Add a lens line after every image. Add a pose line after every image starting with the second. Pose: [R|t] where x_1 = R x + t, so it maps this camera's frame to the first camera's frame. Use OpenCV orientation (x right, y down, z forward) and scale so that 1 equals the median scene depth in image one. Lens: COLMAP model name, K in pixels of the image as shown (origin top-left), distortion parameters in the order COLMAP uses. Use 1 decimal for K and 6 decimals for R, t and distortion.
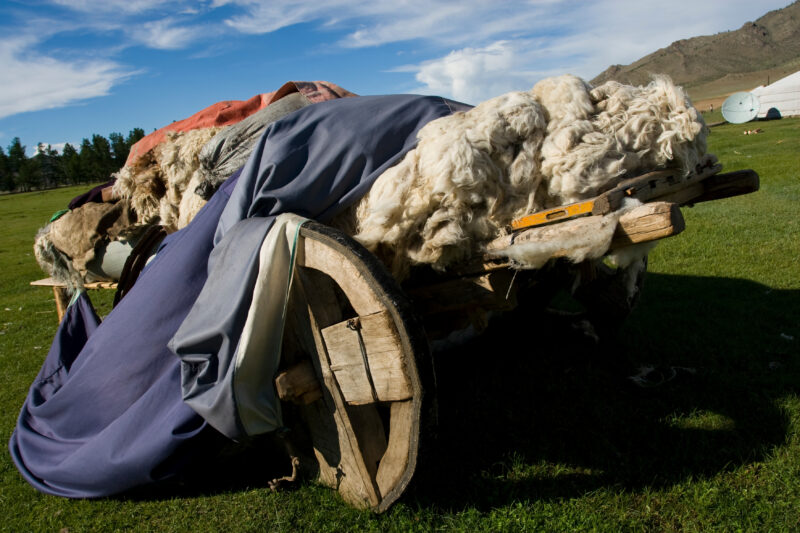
lens RADIAL K [[632.1, 0, 400.0], [0, 632.1, 266.5], [0, 0, 1]] dist [-0.096276, 0.064134]
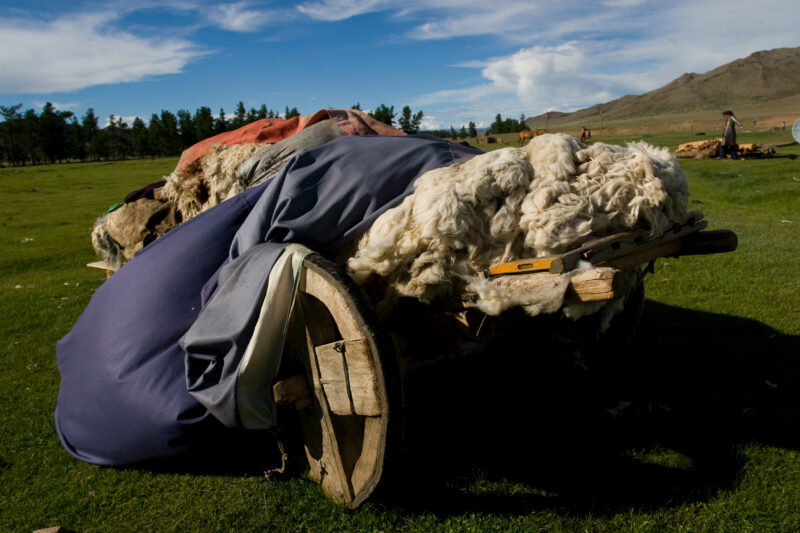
lens RADIAL K [[632.1, 0, 400.0], [0, 632.1, 266.5], [0, 0, 1]] dist [-0.096276, 0.064134]
pose [[0.993373, 0.082338, -0.080189, 0.105258], [-0.081459, 0.996576, 0.014184, -0.073324], [0.081083, -0.007558, 0.996679, -0.137381]]
